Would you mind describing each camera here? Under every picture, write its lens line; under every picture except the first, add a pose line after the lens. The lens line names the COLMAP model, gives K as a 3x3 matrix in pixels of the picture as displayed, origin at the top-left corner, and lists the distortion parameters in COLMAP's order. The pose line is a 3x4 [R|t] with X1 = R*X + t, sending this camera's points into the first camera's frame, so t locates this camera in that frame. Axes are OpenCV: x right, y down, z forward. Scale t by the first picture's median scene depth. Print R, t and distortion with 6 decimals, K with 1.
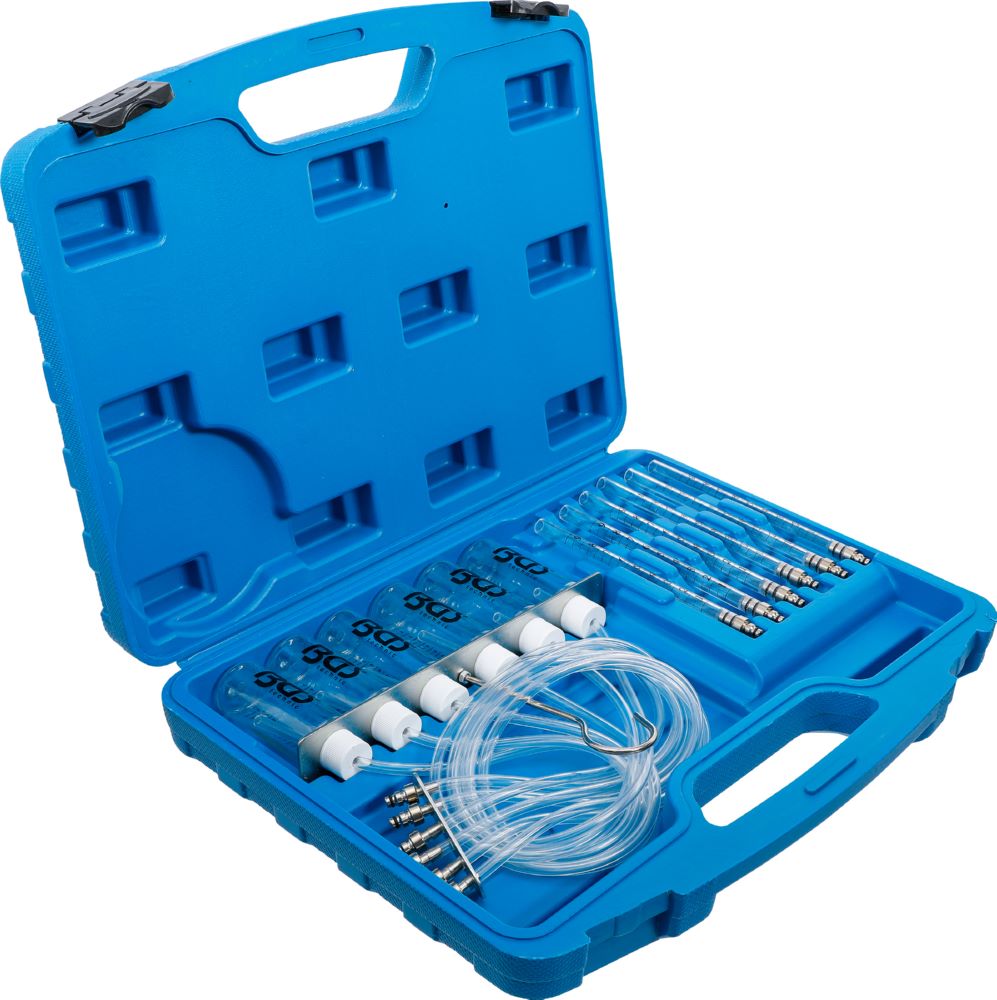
lens RADIAL K [[1651.2, 0, 498.5], [0, 1651.2, 500.0], [0, 0, 1]] dist [-0.020551, -0.039202]
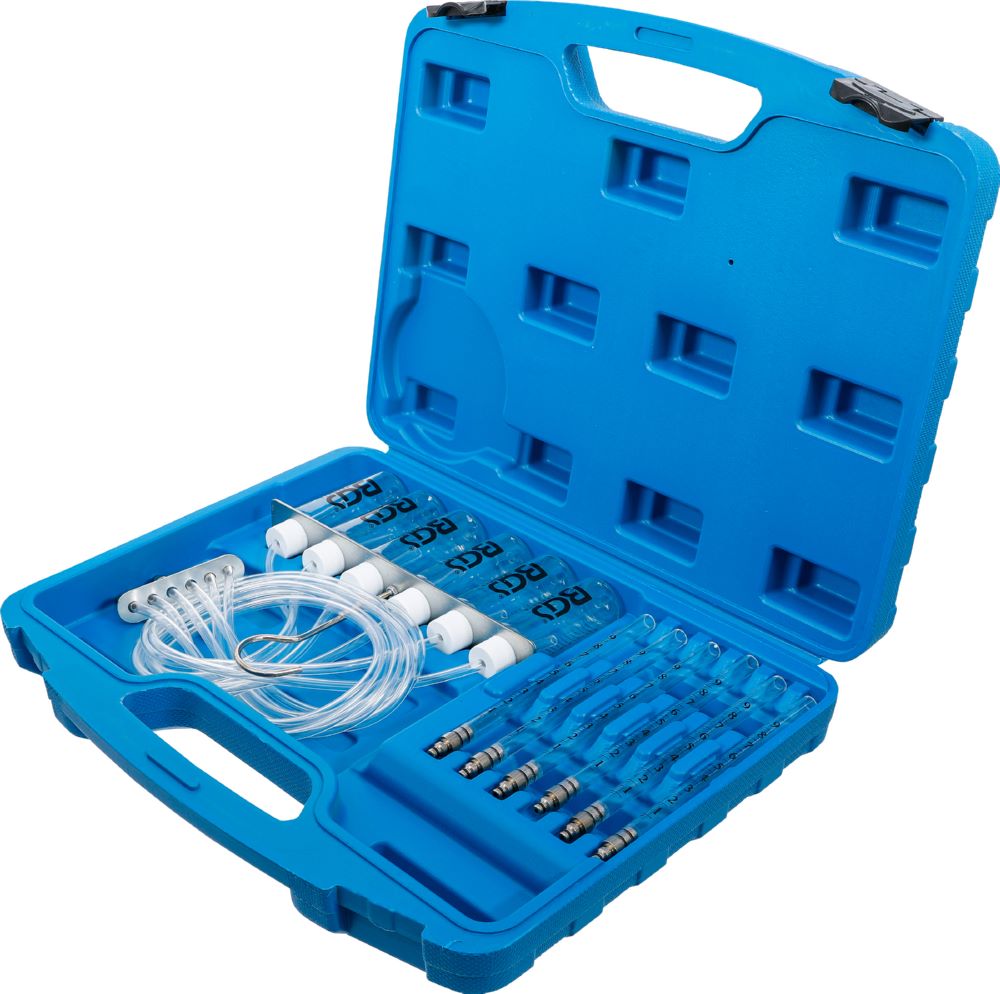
lens RADIAL K [[1651.2, 0, 500.0], [0, 1651.2, 497.0], [0, 0, 1]] dist [-0.020551, -0.039202]
pose [[-0.003407, 0.483223, -0.875491, 0.879667], [-0.496894, 0.758946, 0.420830, -0.422189], [0.867805, 0.436460, 0.237525, 0.761909]]
